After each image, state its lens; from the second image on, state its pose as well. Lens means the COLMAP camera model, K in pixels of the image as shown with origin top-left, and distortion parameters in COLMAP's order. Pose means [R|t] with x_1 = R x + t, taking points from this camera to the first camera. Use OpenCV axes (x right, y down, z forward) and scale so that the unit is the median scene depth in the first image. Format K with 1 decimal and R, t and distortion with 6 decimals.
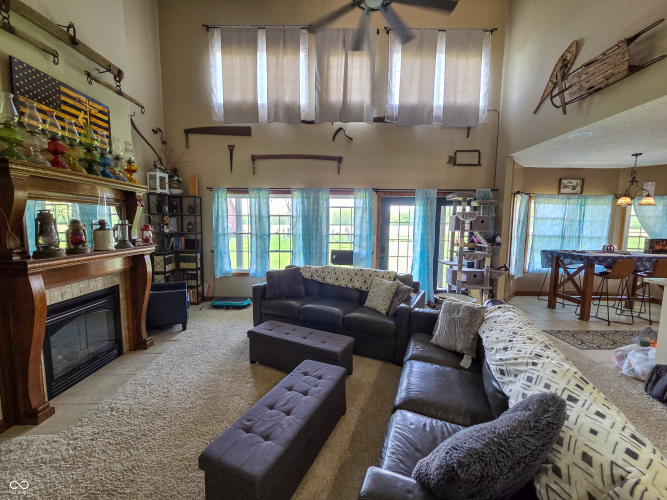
lens RADIAL K [[274.4, 0, 334.4], [0, 274.4, 250.4], [0, 0, 1]] dist [-0.000444, 0.000260]
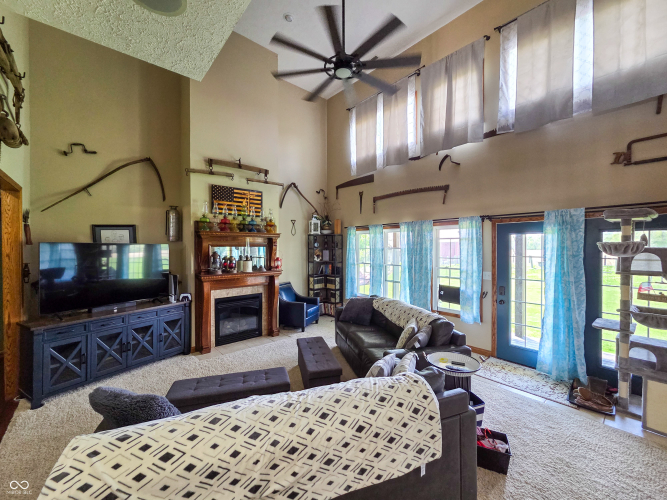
lens RADIAL K [[274.4, 0, 340.1], [0, 274.4, 249.4], [0, 0, 1]] dist [-0.000444, 0.000260]
pose [[0.662787, -0.002496, -0.748804, 0.492245], [-0.068630, 0.995583, -0.064064, -0.040872], [0.745656, 0.093851, 0.659688, 0.139200]]
